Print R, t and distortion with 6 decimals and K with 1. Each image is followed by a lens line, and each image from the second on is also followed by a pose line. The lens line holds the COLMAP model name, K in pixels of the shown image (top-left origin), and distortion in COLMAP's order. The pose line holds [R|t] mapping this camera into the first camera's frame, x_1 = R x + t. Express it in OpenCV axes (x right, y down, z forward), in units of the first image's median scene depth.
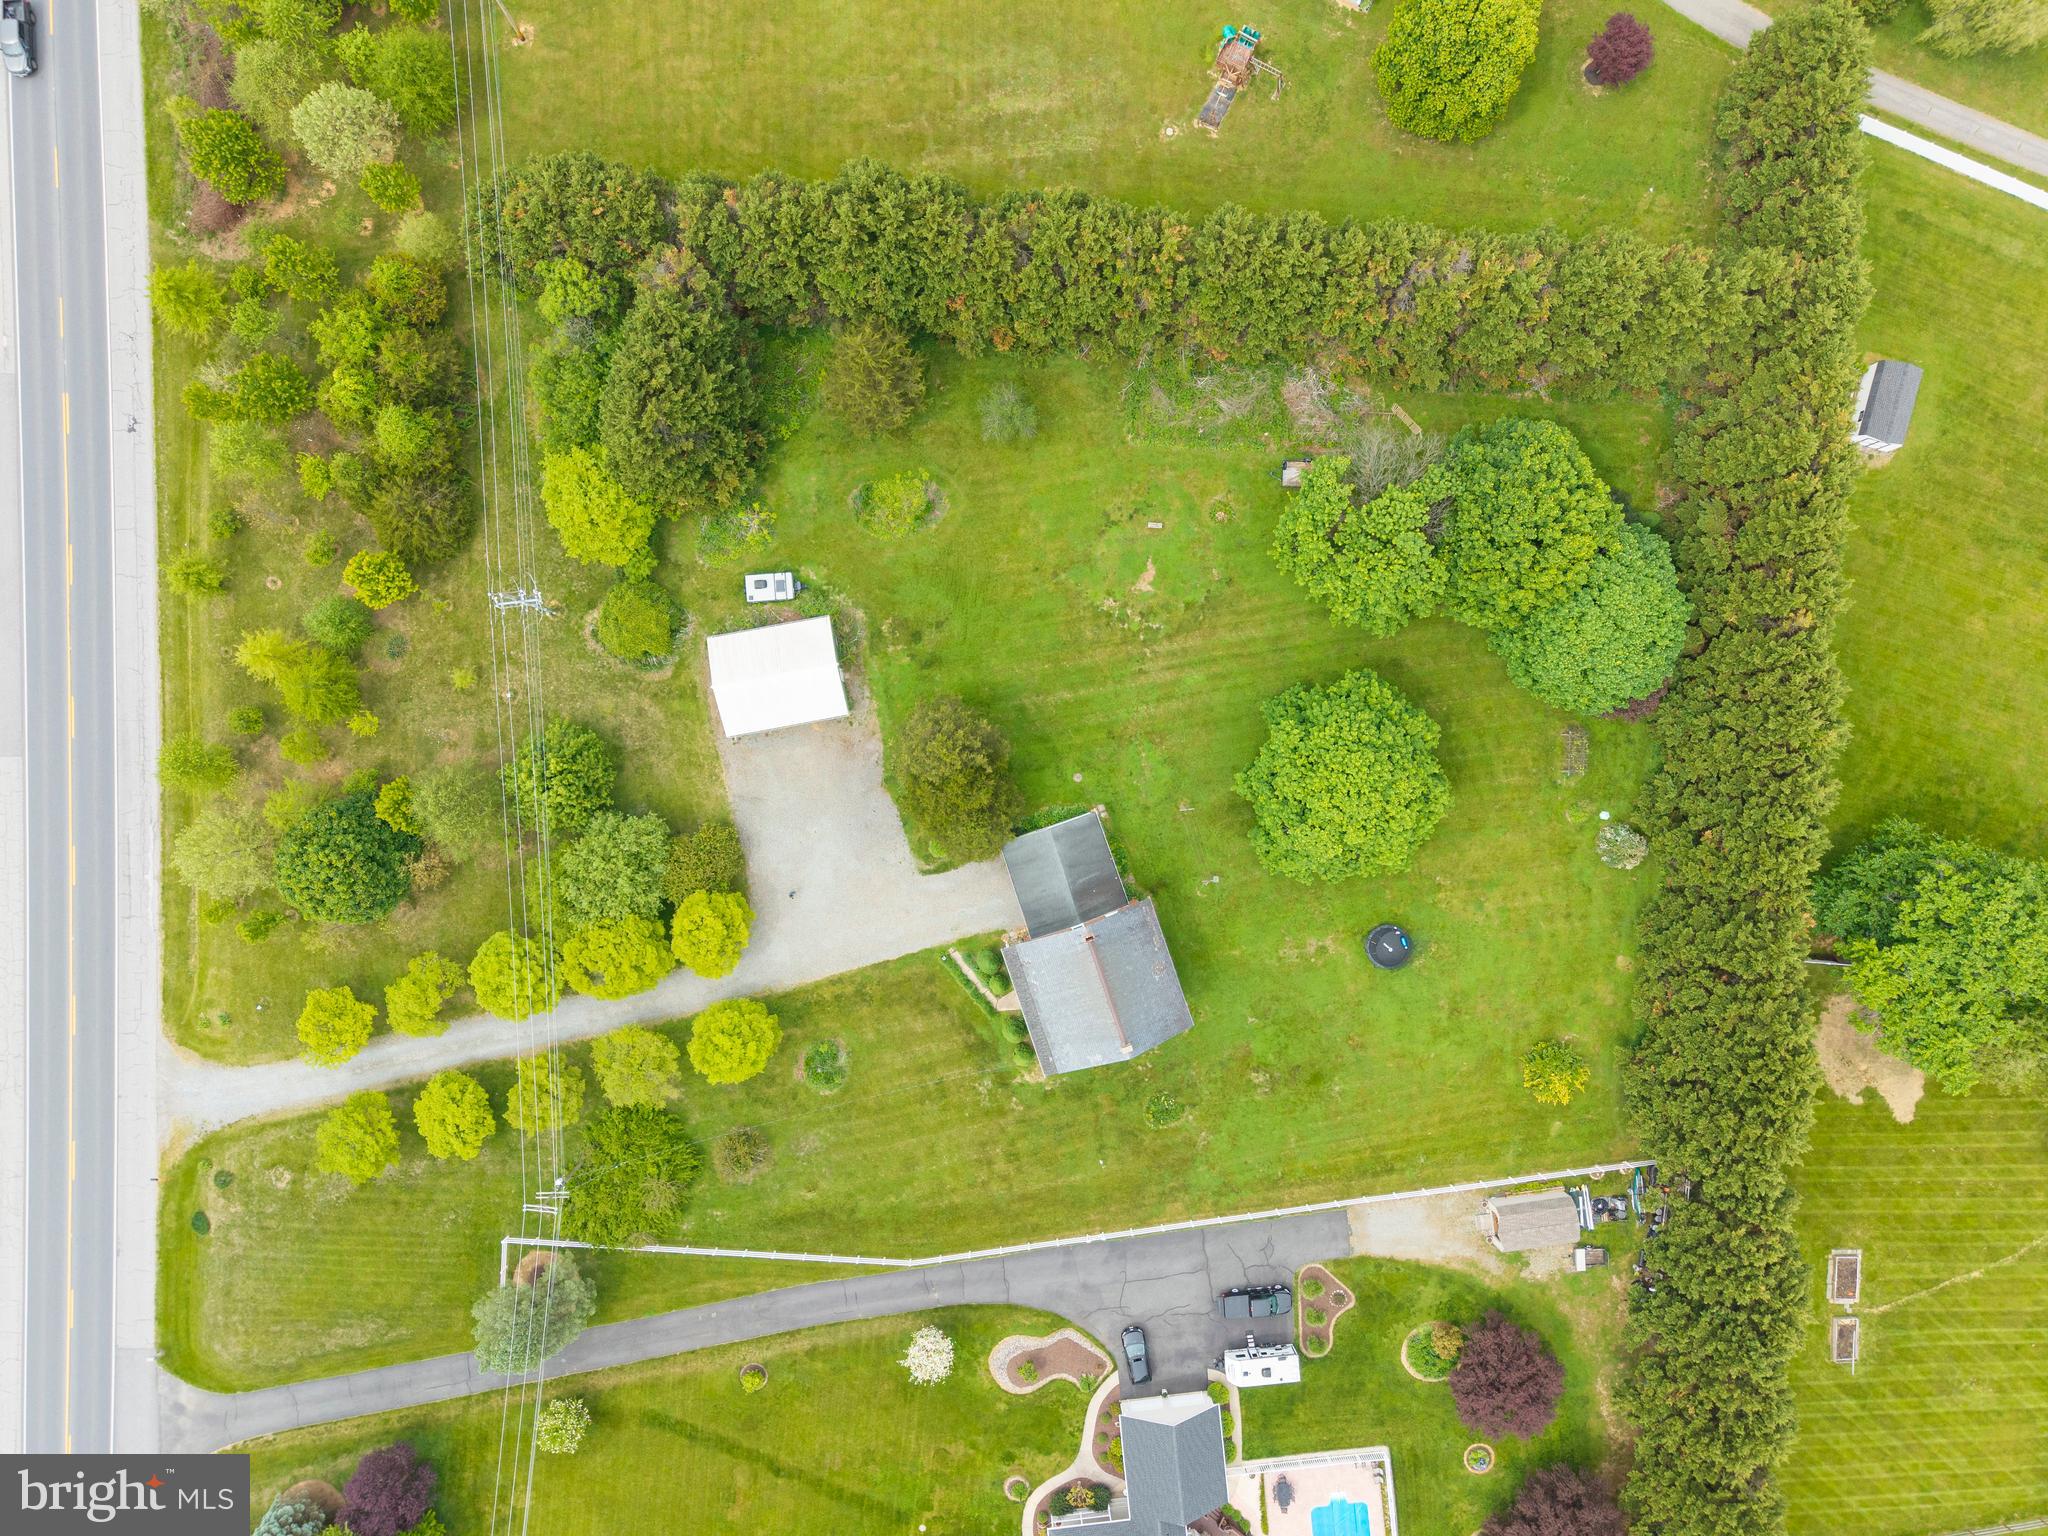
lens RADIAL K [[1365.2, 0, 1027.4], [0, 1365.2, 764.4], [0, 0, 1]] dist [0.026227, -0.030238]
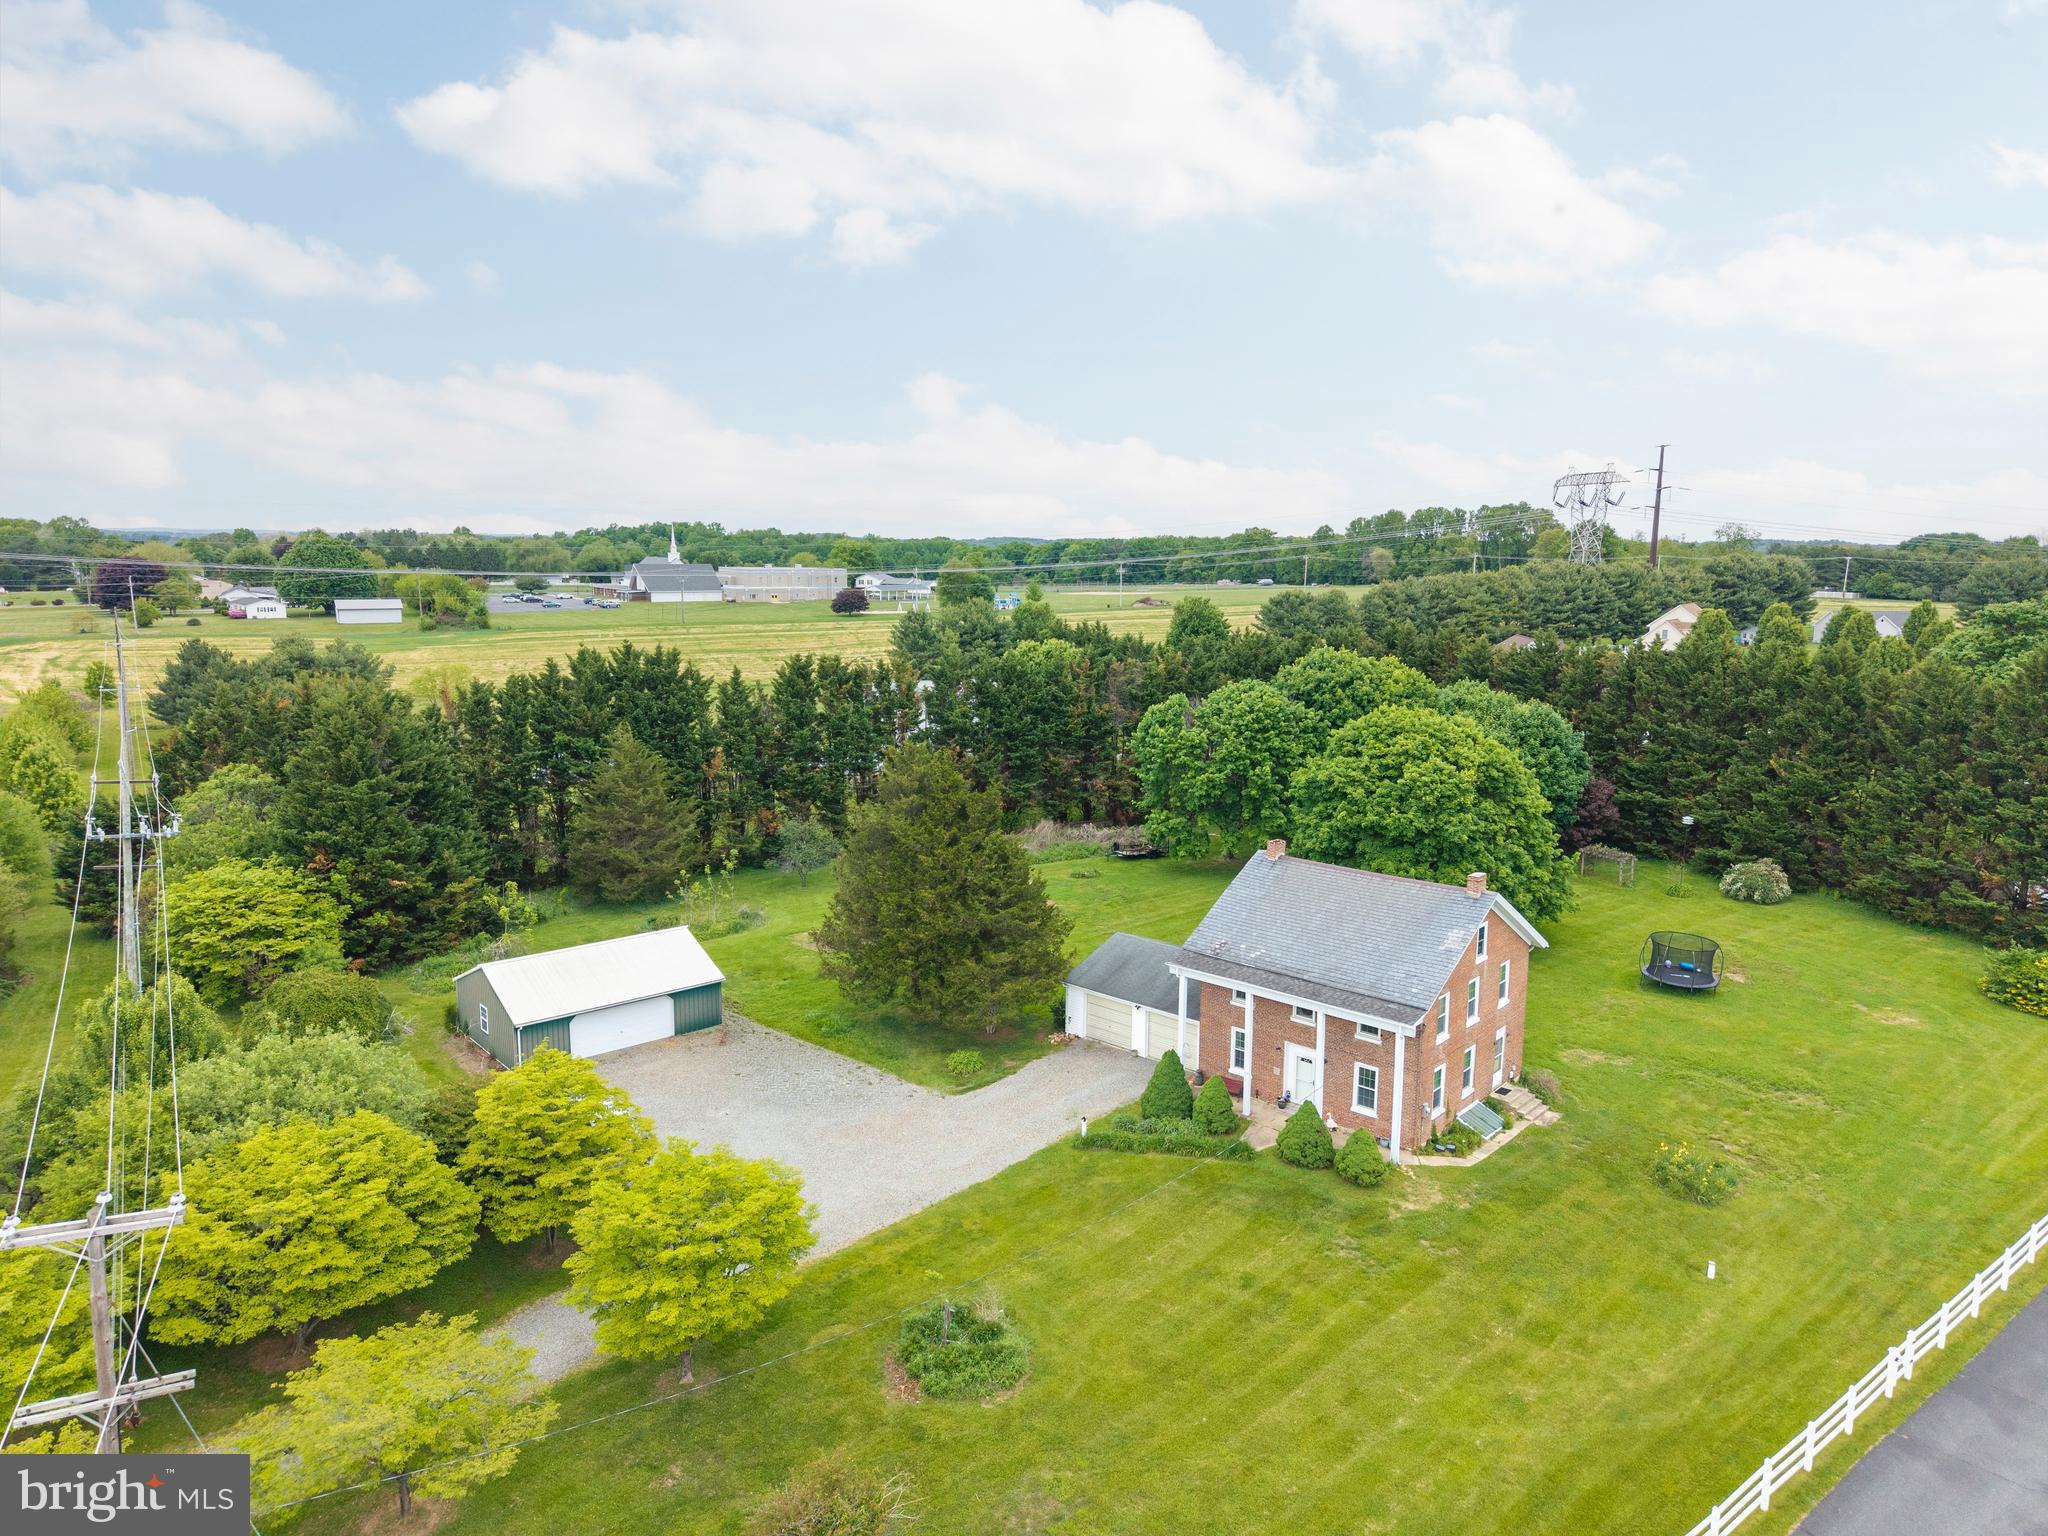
lens RADIAL K [[1365.2, 0, 1019.1], [0, 1365.2, 768.7], [0, 0, 1]] dist [0.026227, -0.030238]
pose [[0.871332, -0.112728, 0.477570, -0.283435], [0.489731, 0.138825, -0.860750, 0.507080], [0.030731, 0.983880, 0.176169, 0.787907]]
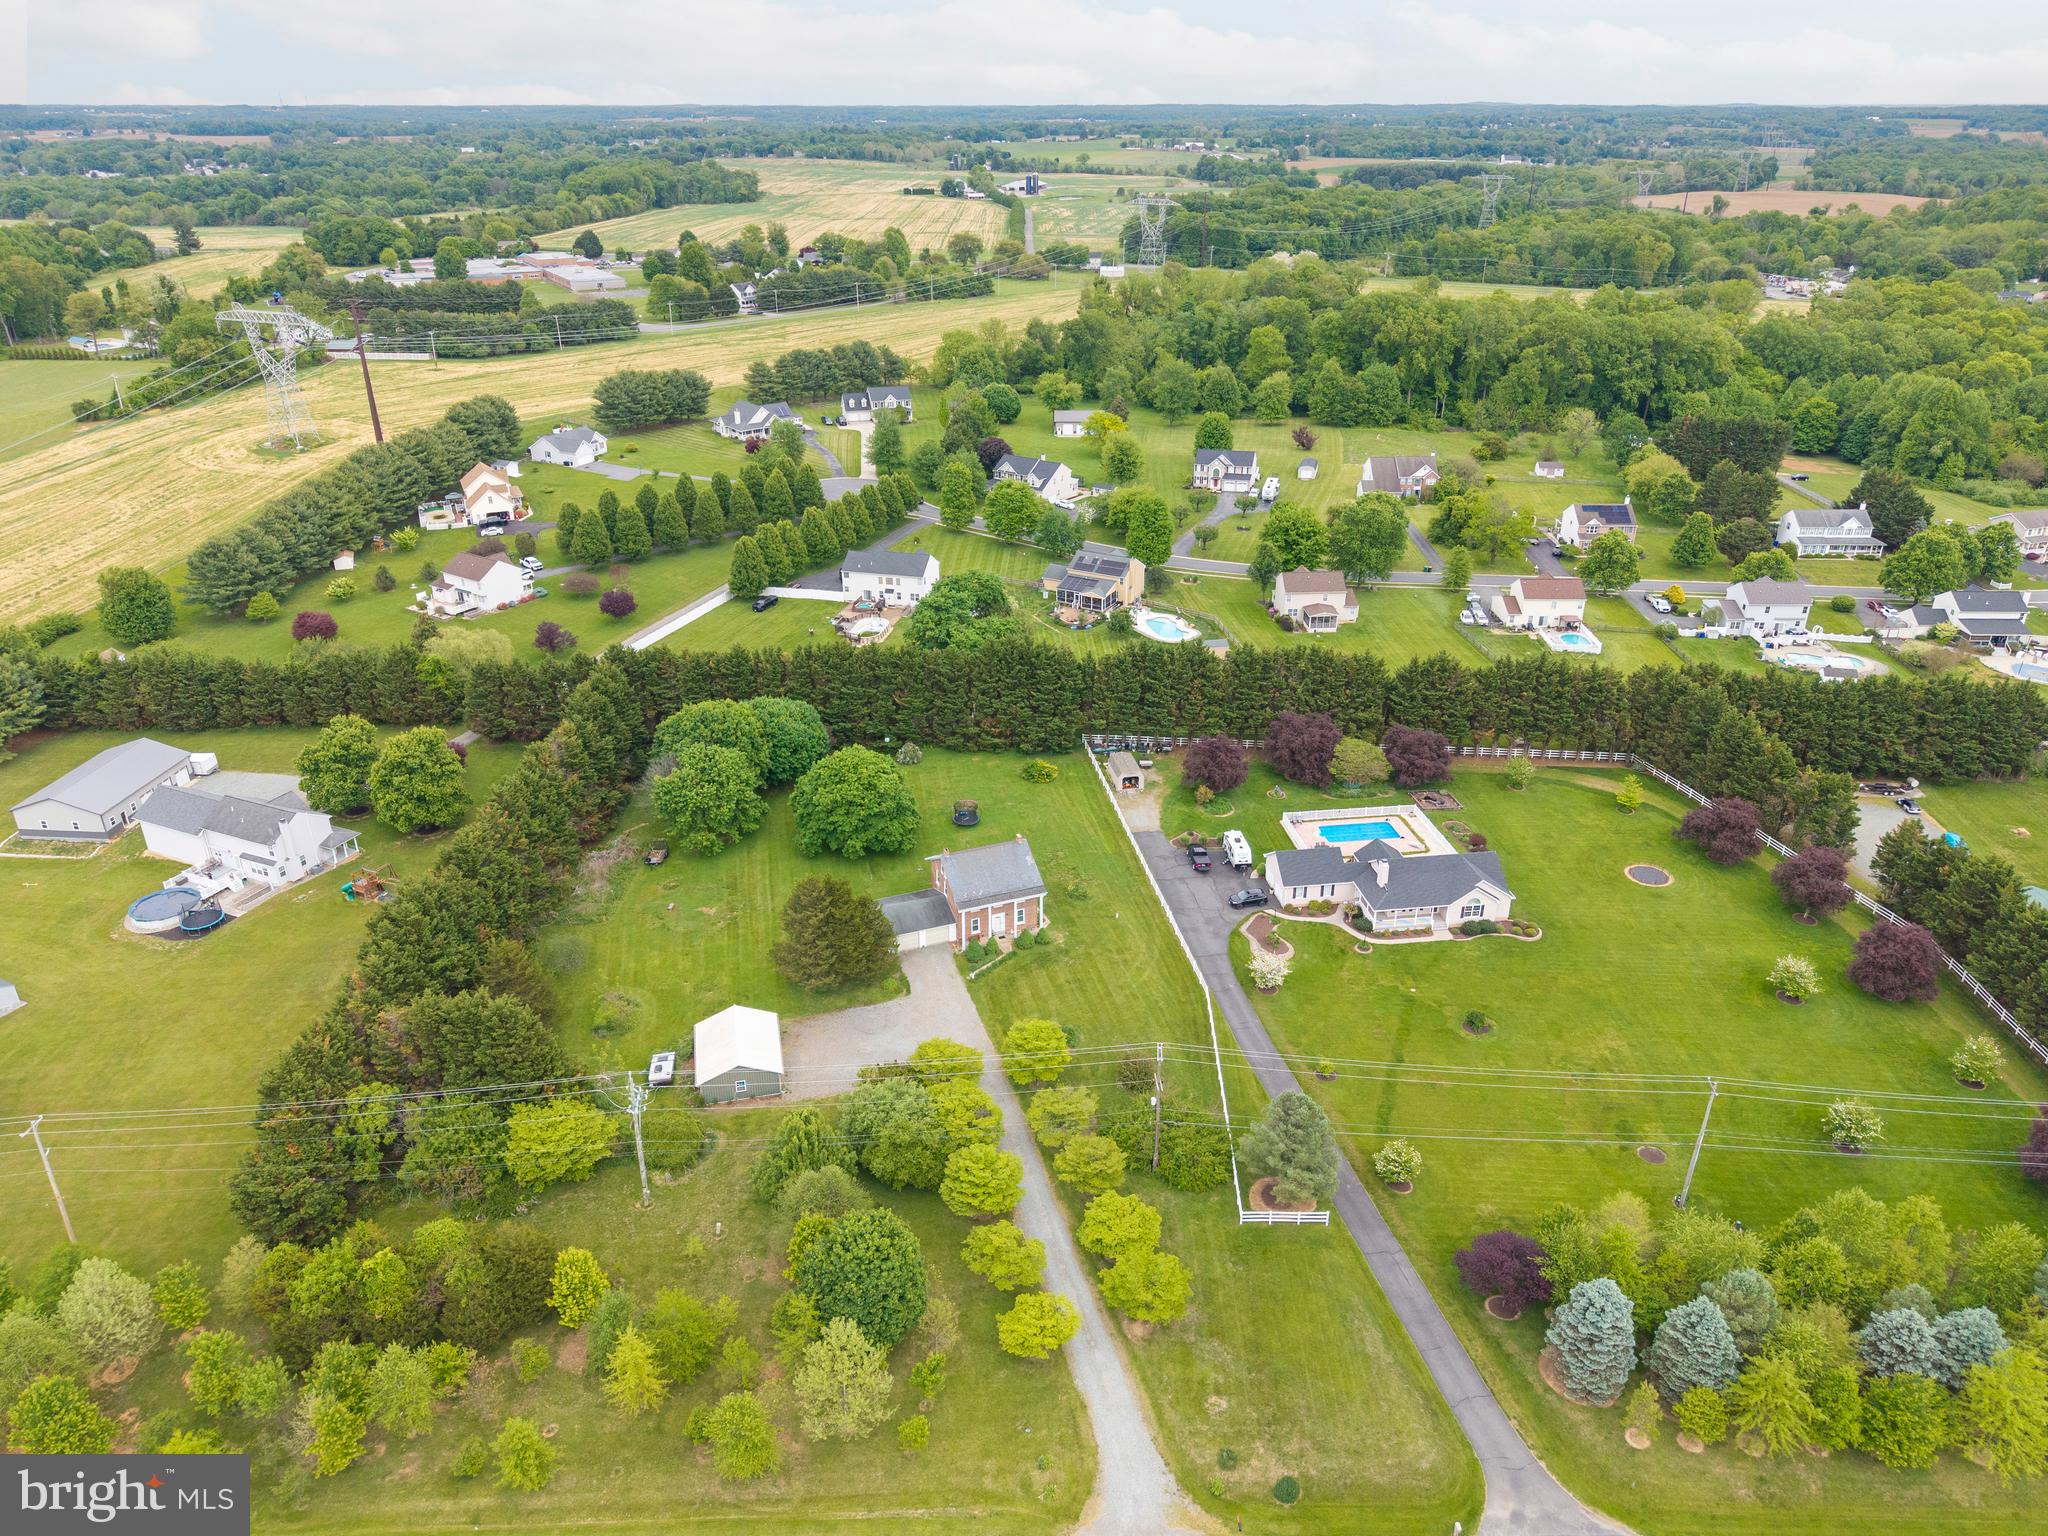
lens RADIAL K [[1365.2, 0, 1038.4], [0, 1365.2, 770.0], [0, 0, 1]] dist [0.026227, -0.030238]
pose [[-0.046272, -0.464906, 0.884150, -1.125673], [0.998923, -0.024627, 0.039330, 0.156559], [0.003489, 0.885017, 0.465545, 0.206268]]
